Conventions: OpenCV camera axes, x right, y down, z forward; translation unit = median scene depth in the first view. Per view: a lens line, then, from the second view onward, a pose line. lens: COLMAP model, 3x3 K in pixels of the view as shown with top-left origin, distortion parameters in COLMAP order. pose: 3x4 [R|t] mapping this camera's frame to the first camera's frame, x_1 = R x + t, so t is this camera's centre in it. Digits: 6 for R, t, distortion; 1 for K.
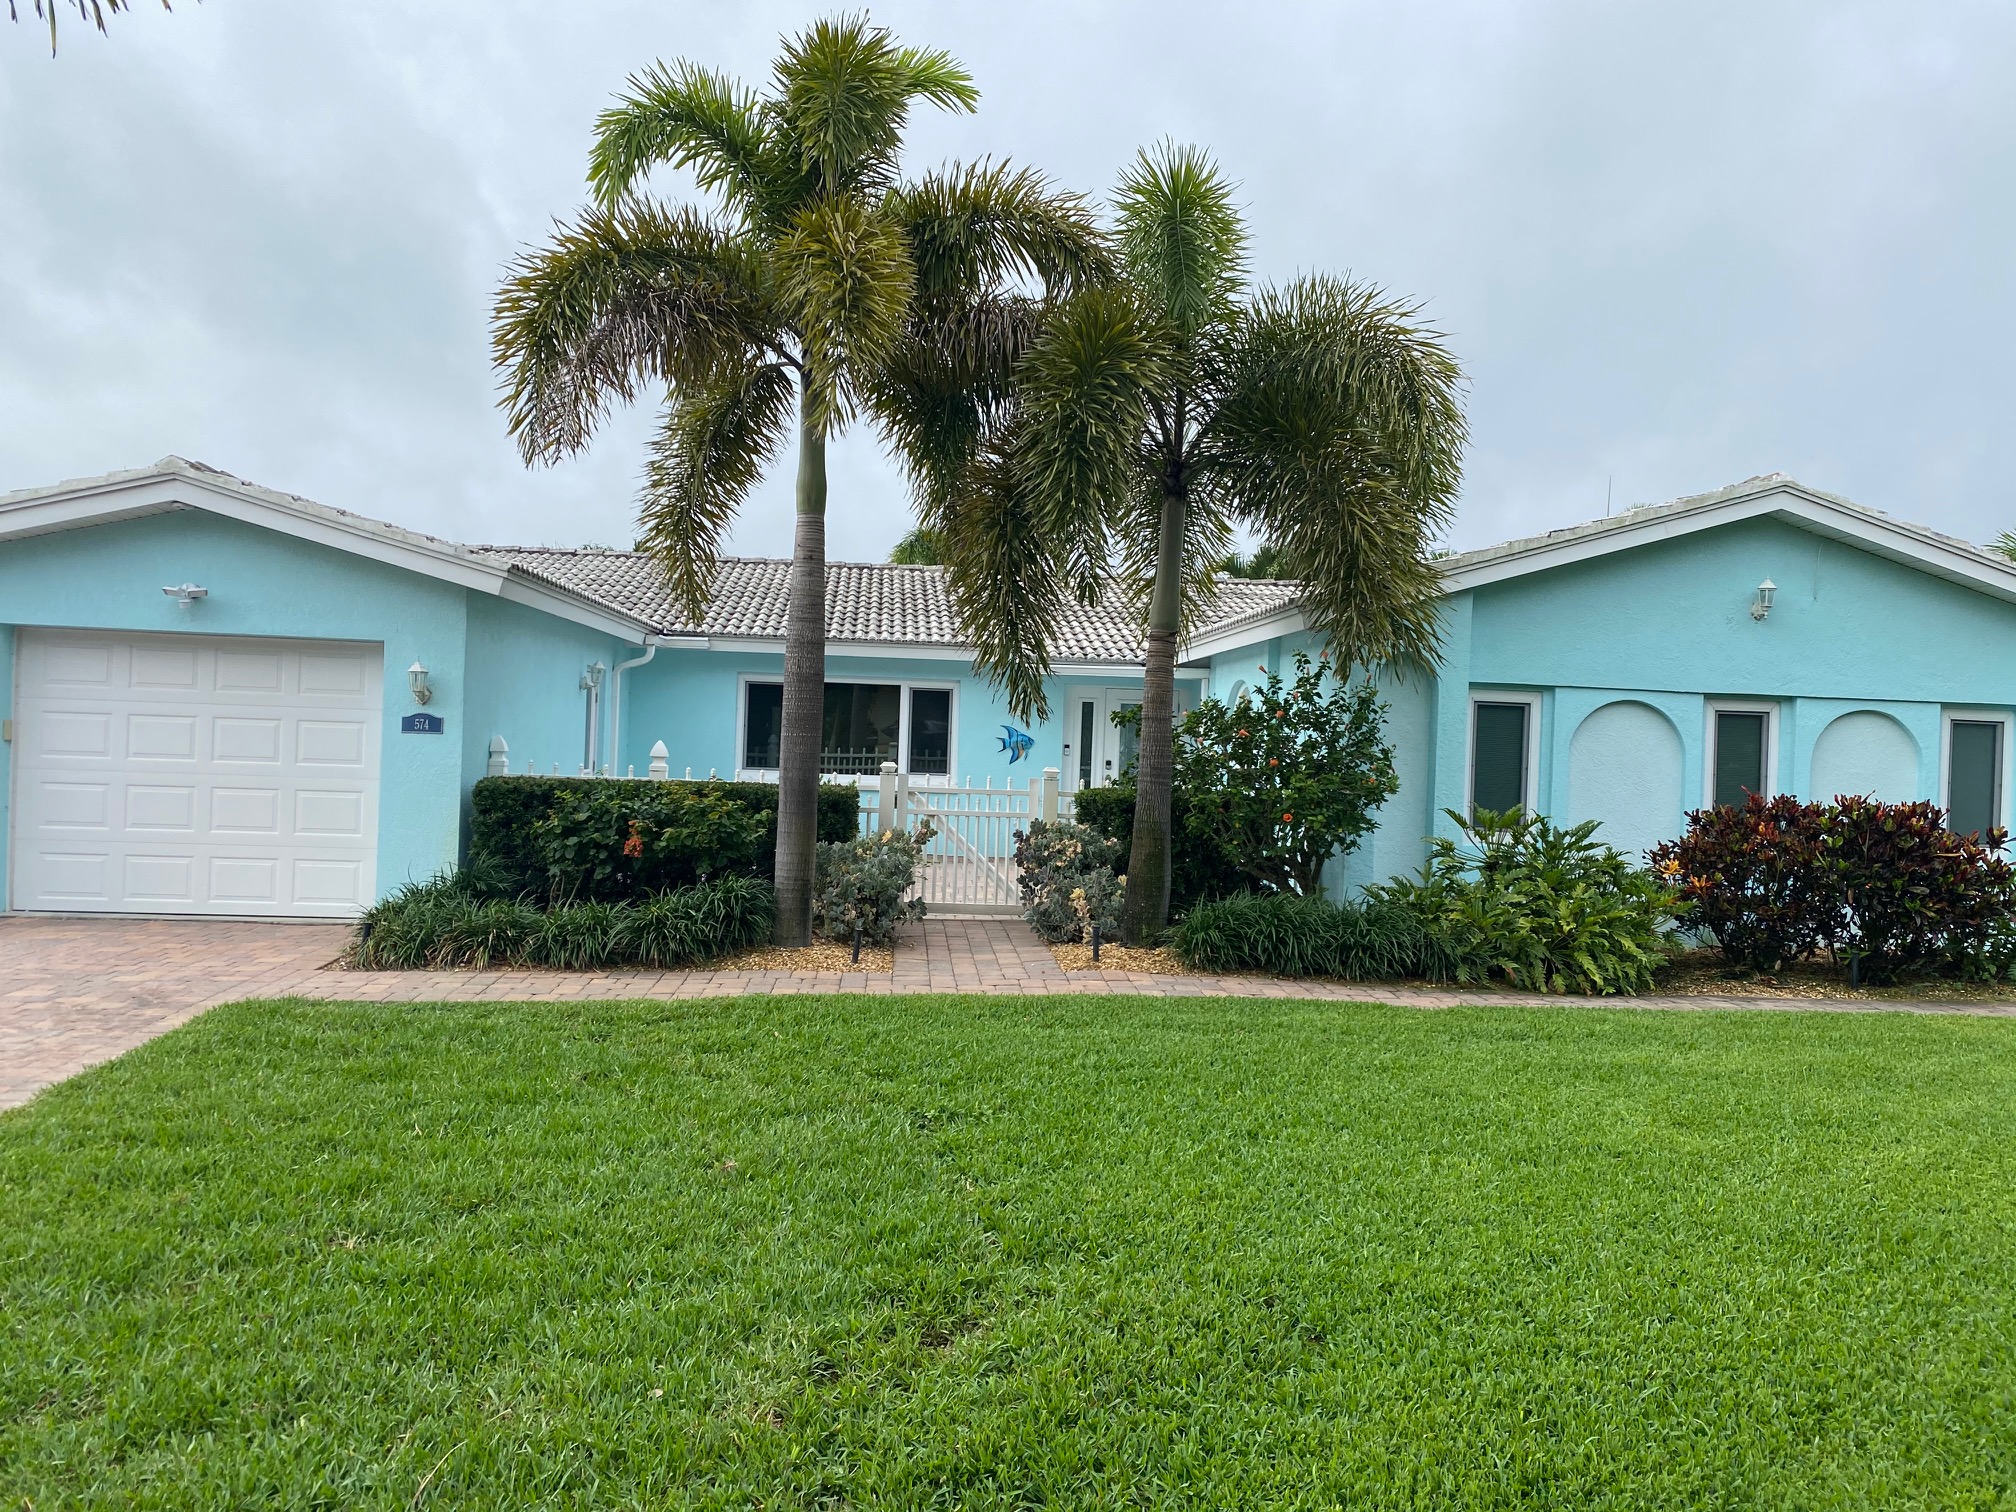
lens RADIAL K [[1487.8, 0, 1008.8], [0, 1487.8, 626.6], [0, 0, 1]] dist [0.047623, -0.065386]
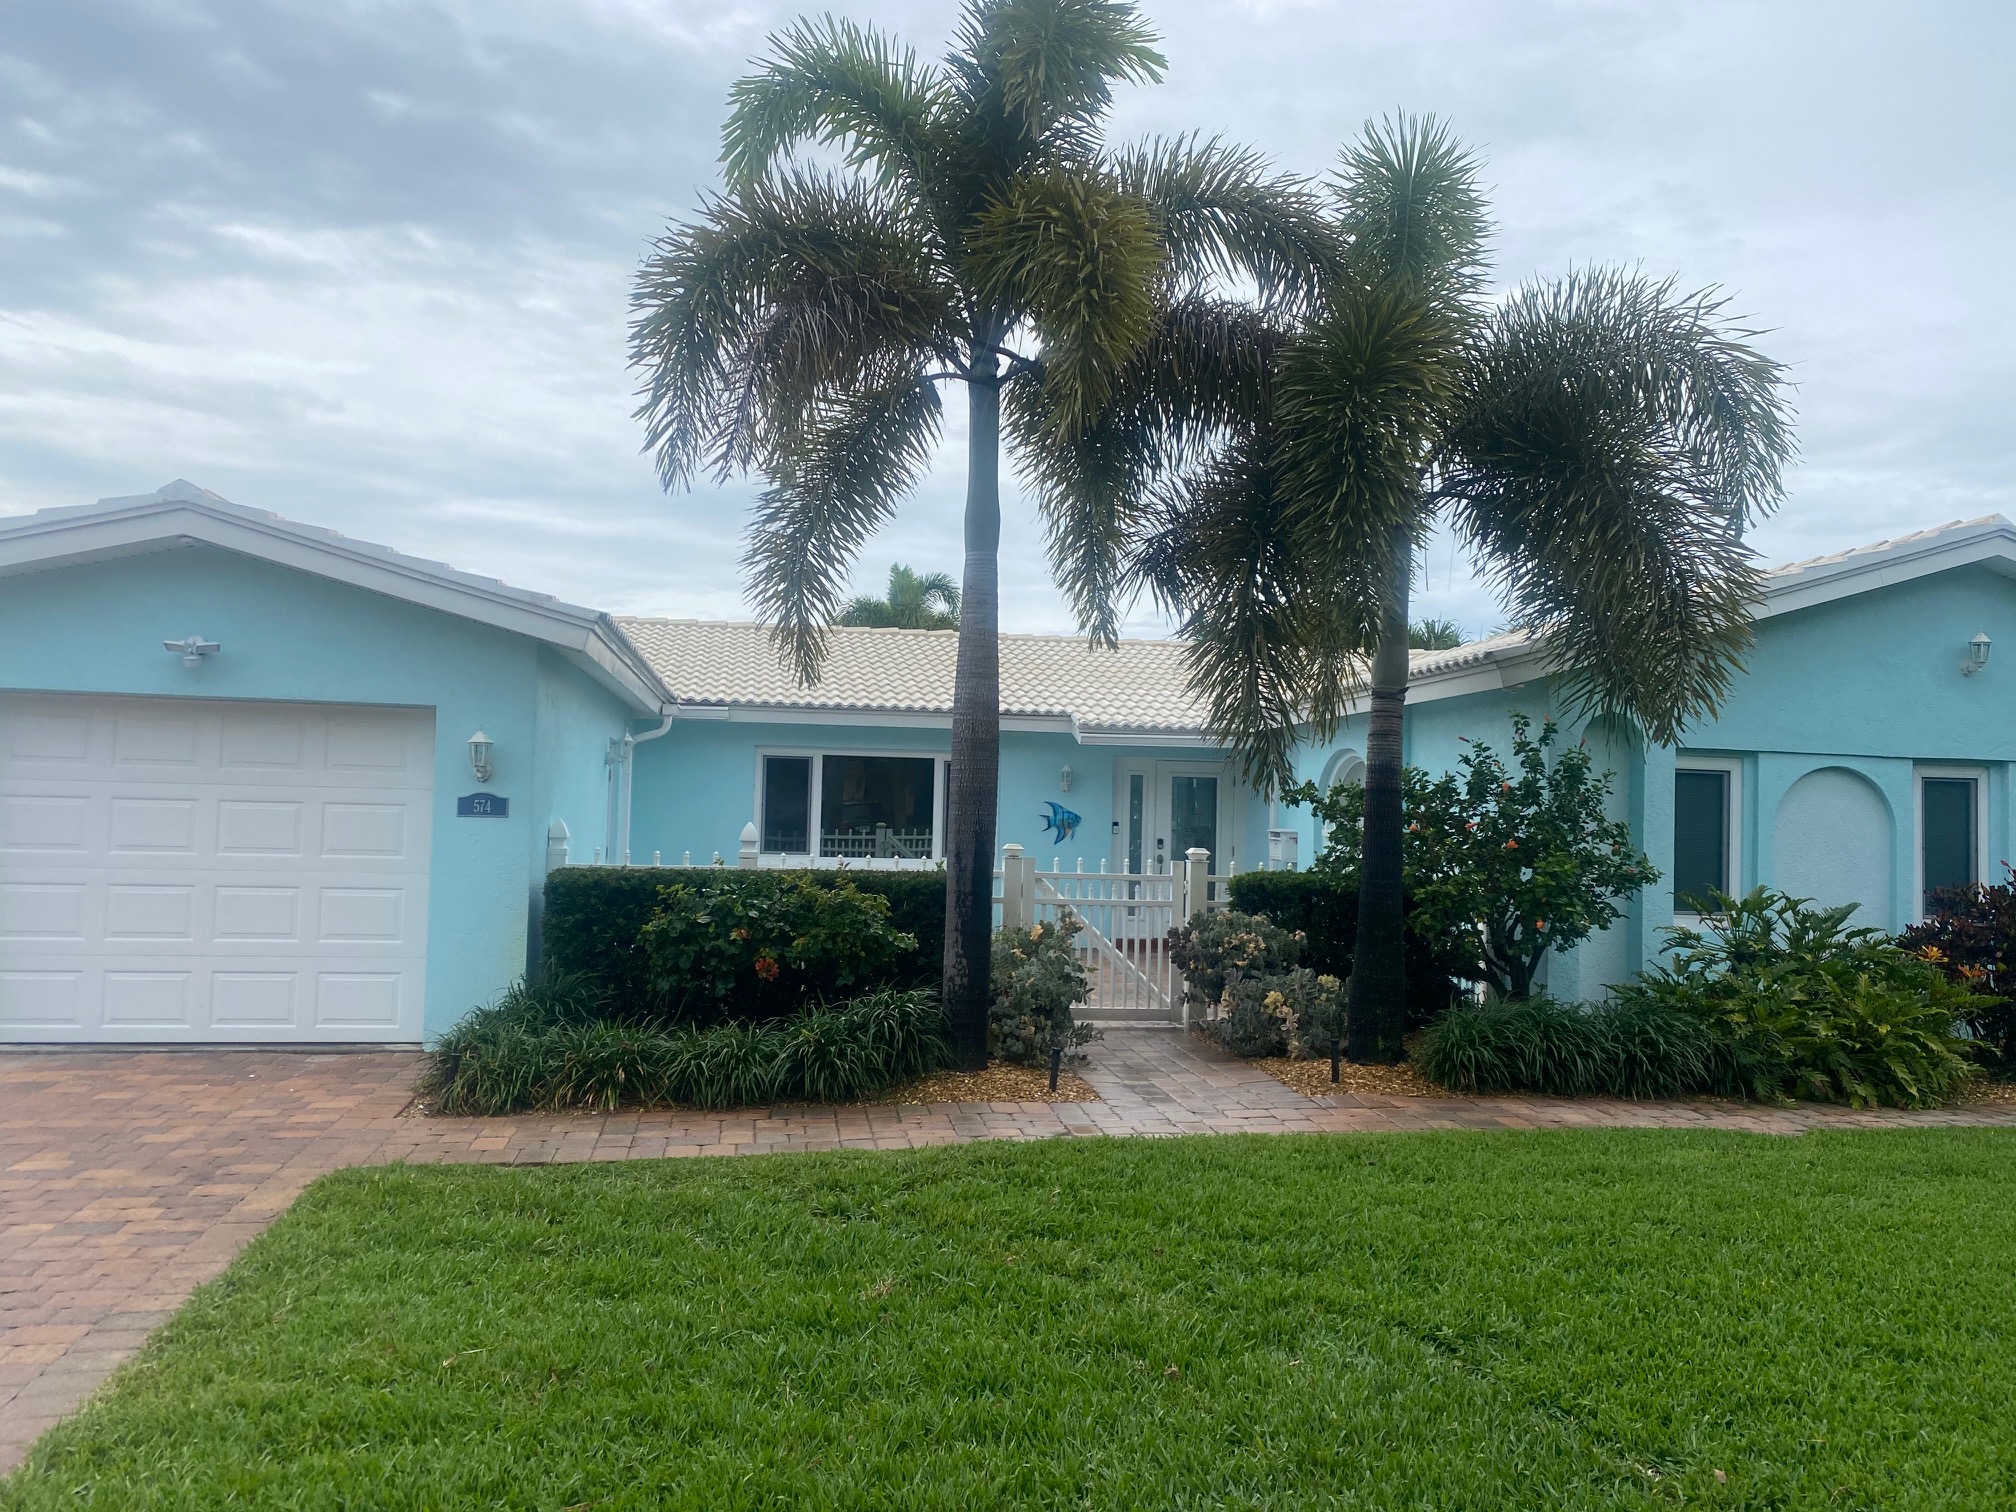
lens RADIAL K [[1487.8, 0, 1008.8], [0, 1487.8, 626.6], [0, 0, 1]] dist [0.047623, -0.065386]
pose [[0.996859, -0.000254, 0.079199, -0.169337], [0.004333, 0.998672, -0.051336, 0.010018], [-0.079081, 0.051518, 0.995536, 0.147572]]
